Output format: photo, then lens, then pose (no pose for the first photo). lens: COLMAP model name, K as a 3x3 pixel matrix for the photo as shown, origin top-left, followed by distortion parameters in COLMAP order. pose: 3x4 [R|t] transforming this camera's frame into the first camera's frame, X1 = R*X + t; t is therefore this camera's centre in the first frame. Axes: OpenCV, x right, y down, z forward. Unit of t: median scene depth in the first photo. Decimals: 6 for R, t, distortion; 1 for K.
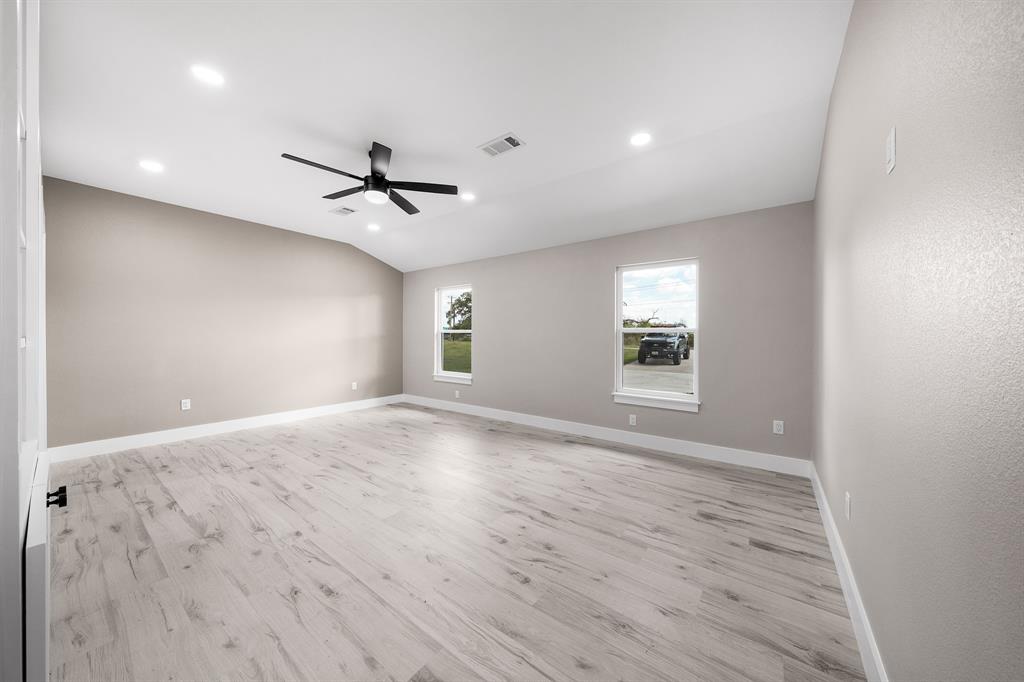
lens RADIAL K [[349.7, 0, 515.3], [0, 349.7, 331.1], [0, 0, 1]] dist [0.001287, 0.000039]
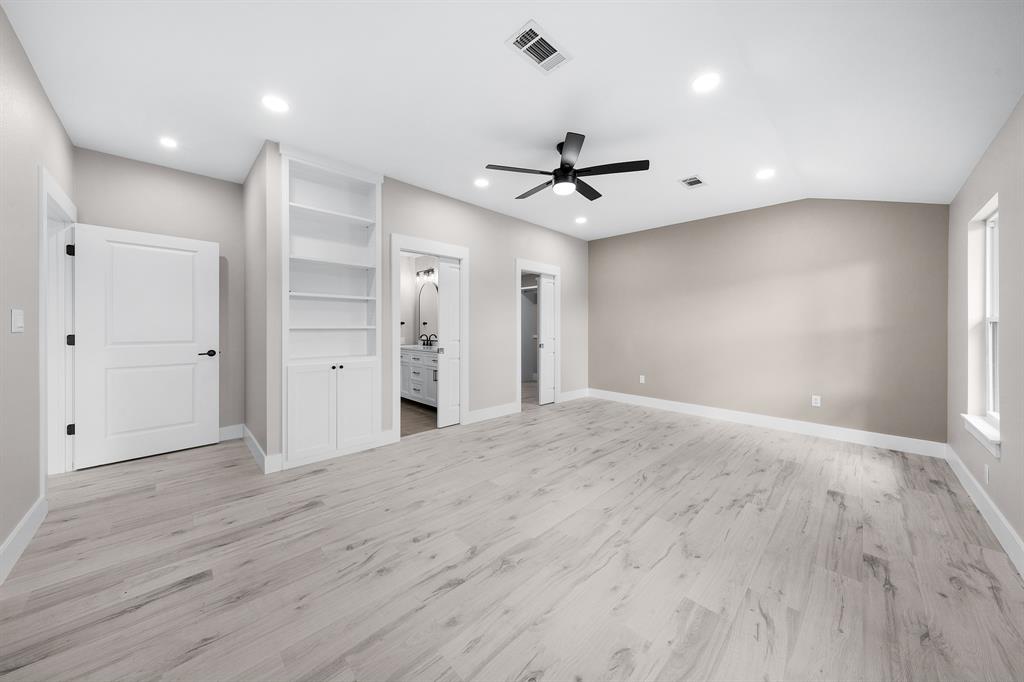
lens RADIAL K [[349.7, 0, 515.3], [0, 349.7, 331.1], [0, 0, 1]] dist [0.001287, 0.000039]
pose [[-0.164201, 0.007887, -0.986395, 0.628442], [0.008770, 0.999940, 0.006536, 0.017604], [0.986388, -0.007577, -0.164260, 1.040321]]
